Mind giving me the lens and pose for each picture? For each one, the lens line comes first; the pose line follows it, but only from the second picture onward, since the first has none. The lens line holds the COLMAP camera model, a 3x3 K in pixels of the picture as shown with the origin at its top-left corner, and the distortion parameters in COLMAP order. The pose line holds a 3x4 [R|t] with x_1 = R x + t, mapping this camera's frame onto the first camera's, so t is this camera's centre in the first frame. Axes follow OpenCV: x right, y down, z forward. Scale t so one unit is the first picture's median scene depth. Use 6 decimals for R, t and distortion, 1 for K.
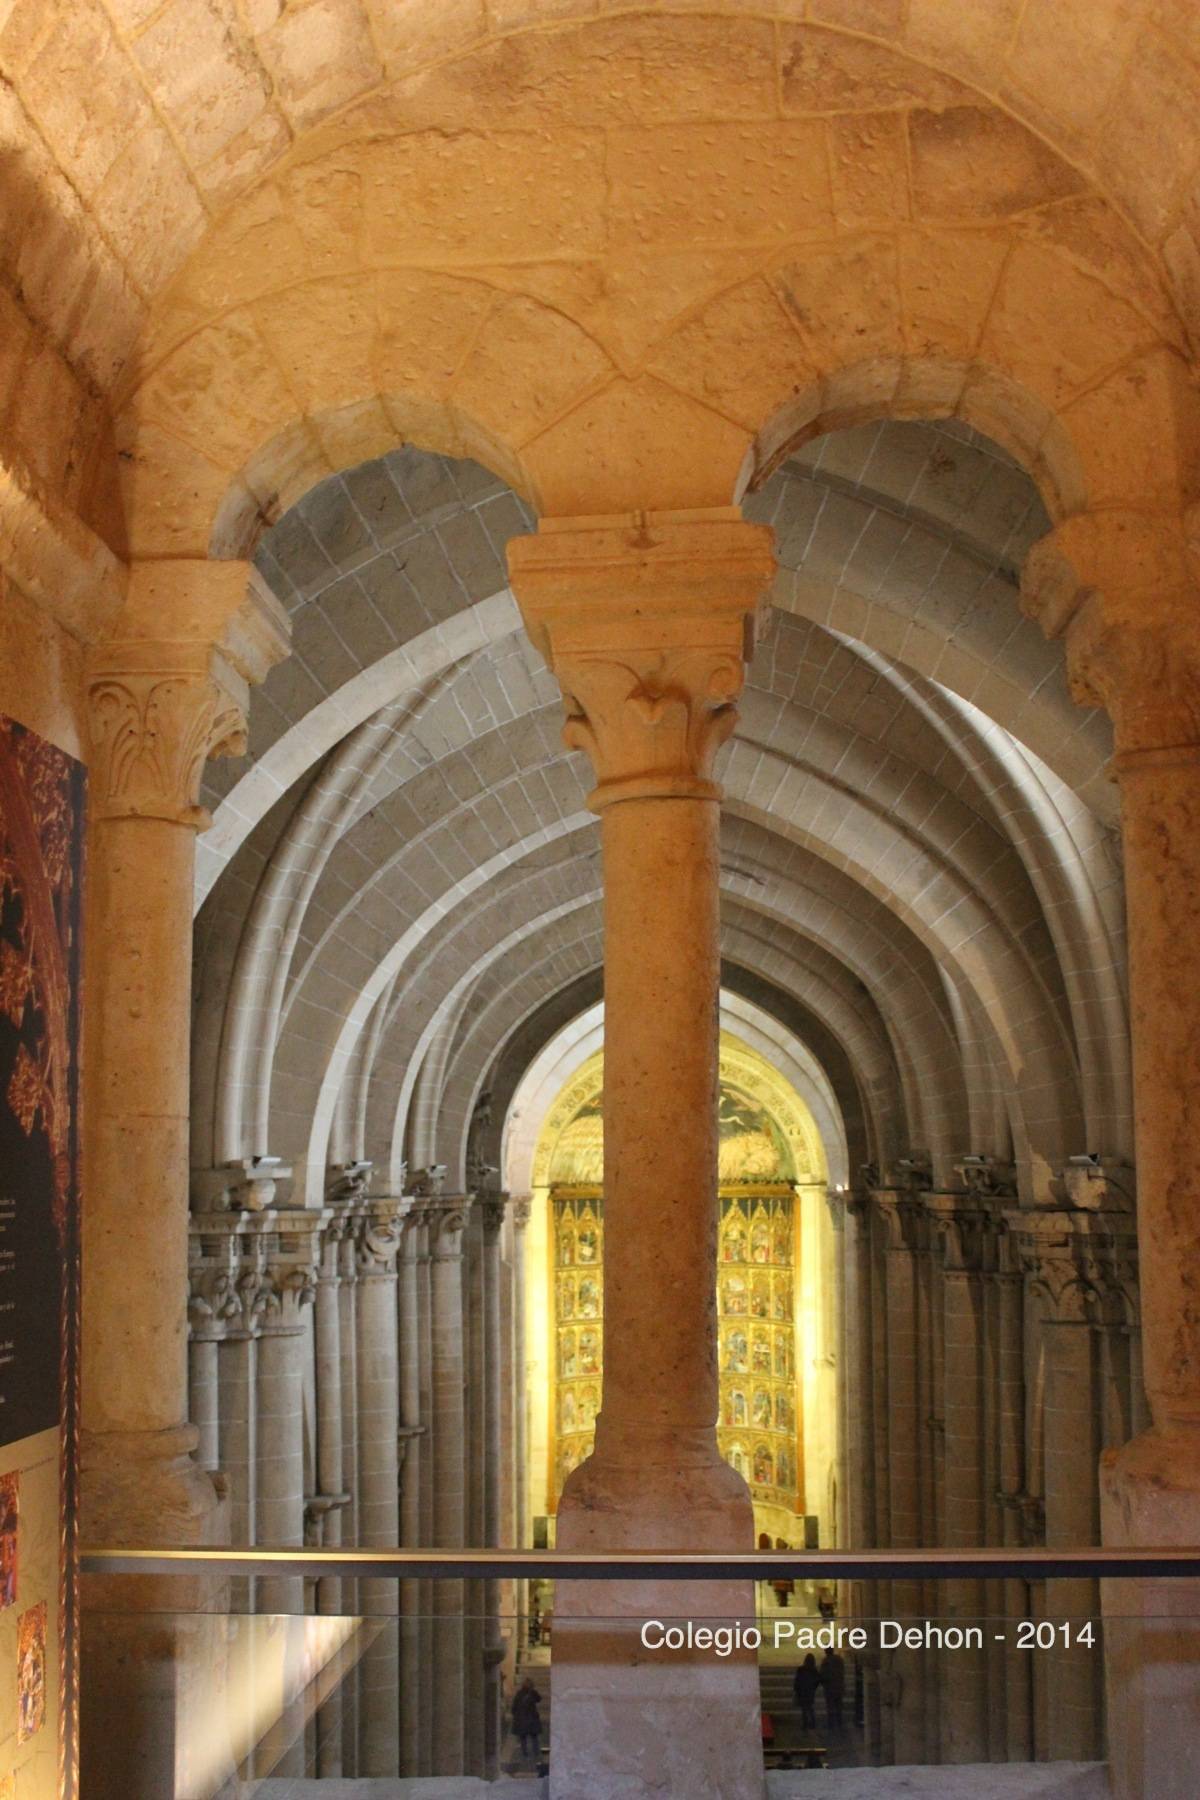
lens RADIAL K [[2092.8, 0, 596.8], [0, 2092.8, 905.4], [0, 0, 1]] dist [-0.072535, 0.000000]
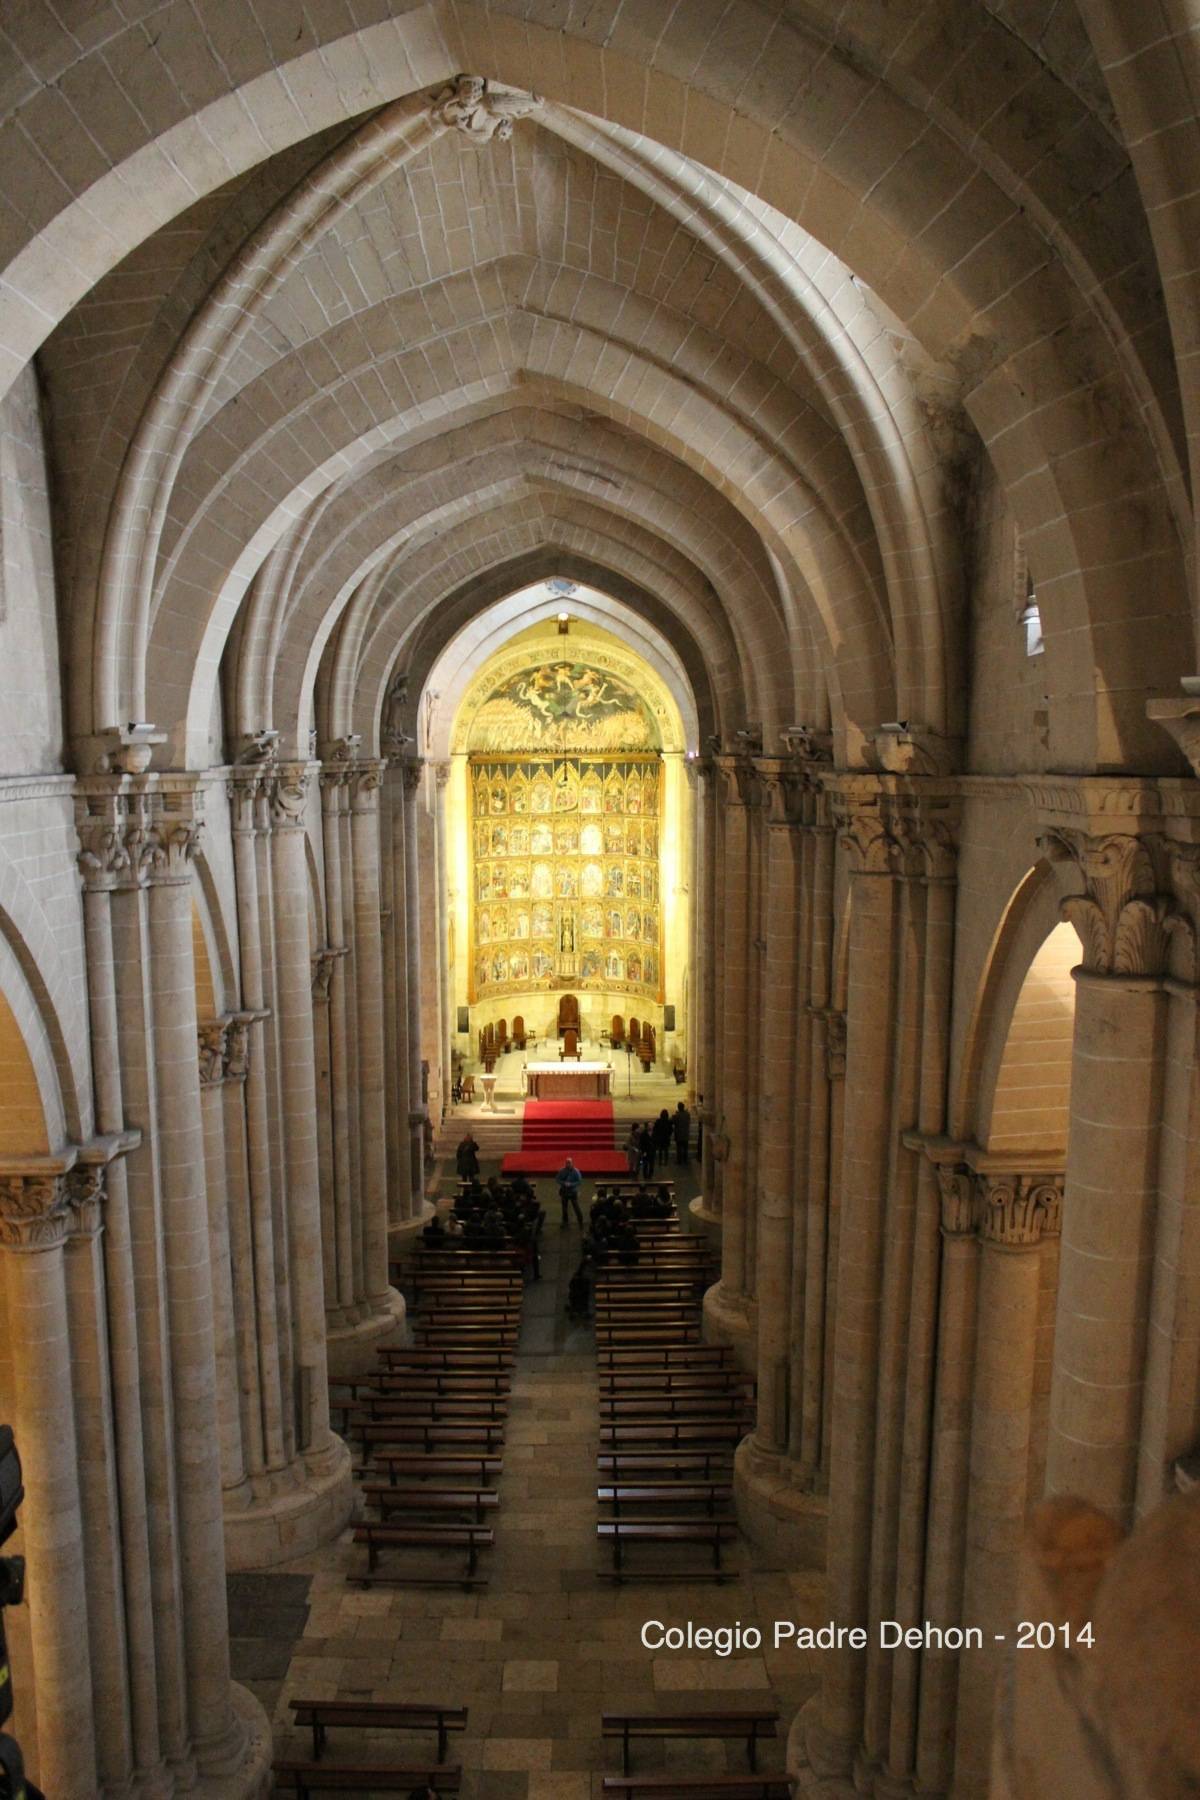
lens RADIAL K [[1498.6, 0, 608.3], [0, 1498.6, 913.4], [0, 0, 1]] dist [-0.164476, 0.138065]
pose [[0.998876, -0.003154, 0.047301, 0.036513], [-0.008085, 0.971832, 0.235537, 0.026884], [-0.046712, -0.235654, 0.970714, 0.176504]]
